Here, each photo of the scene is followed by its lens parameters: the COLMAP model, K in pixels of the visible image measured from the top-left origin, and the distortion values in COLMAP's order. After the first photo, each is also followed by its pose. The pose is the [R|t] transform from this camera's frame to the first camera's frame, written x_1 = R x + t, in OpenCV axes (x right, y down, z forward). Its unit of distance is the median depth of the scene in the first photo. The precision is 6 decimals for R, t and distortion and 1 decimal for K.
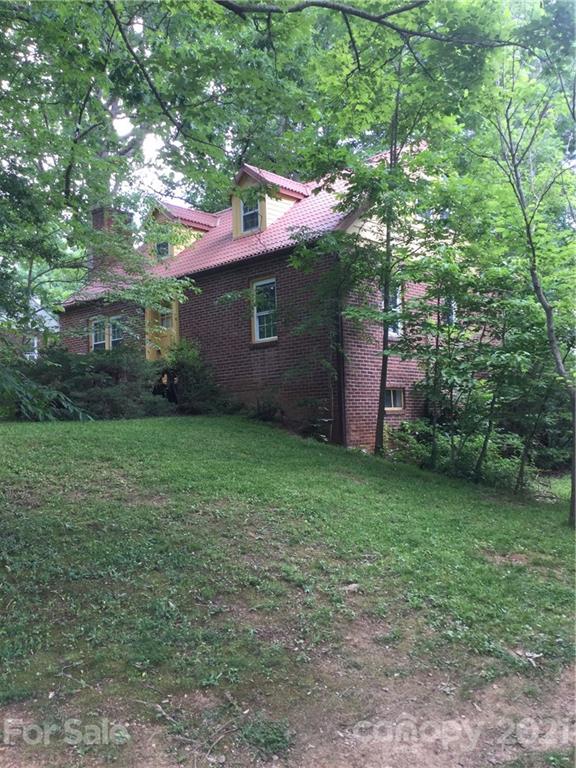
lens RADIAL K [[692.8, 0, 284.7], [0, 692.8, 387.5], [0, 0, 1]] dist [0.125177, -0.226459]
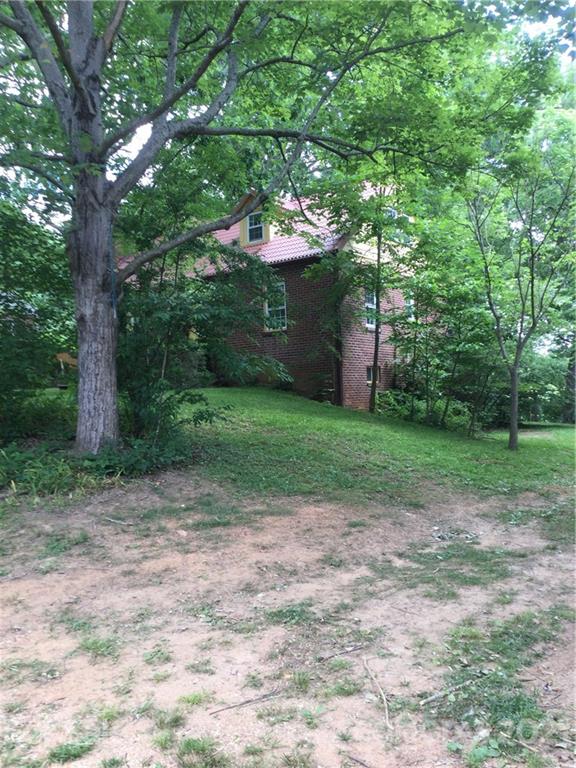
lens RADIAL K [[692.8, 0, 284.7], [0, 692.8, 387.5], [0, 0, 1]] dist [0.125177, -0.226459]
pose [[0.992968, -0.000106, 0.118385, -0.186324], [-0.003421, 0.999556, 0.029587, 0.002645], [-0.118336, -0.029784, 0.992527, -0.337238]]
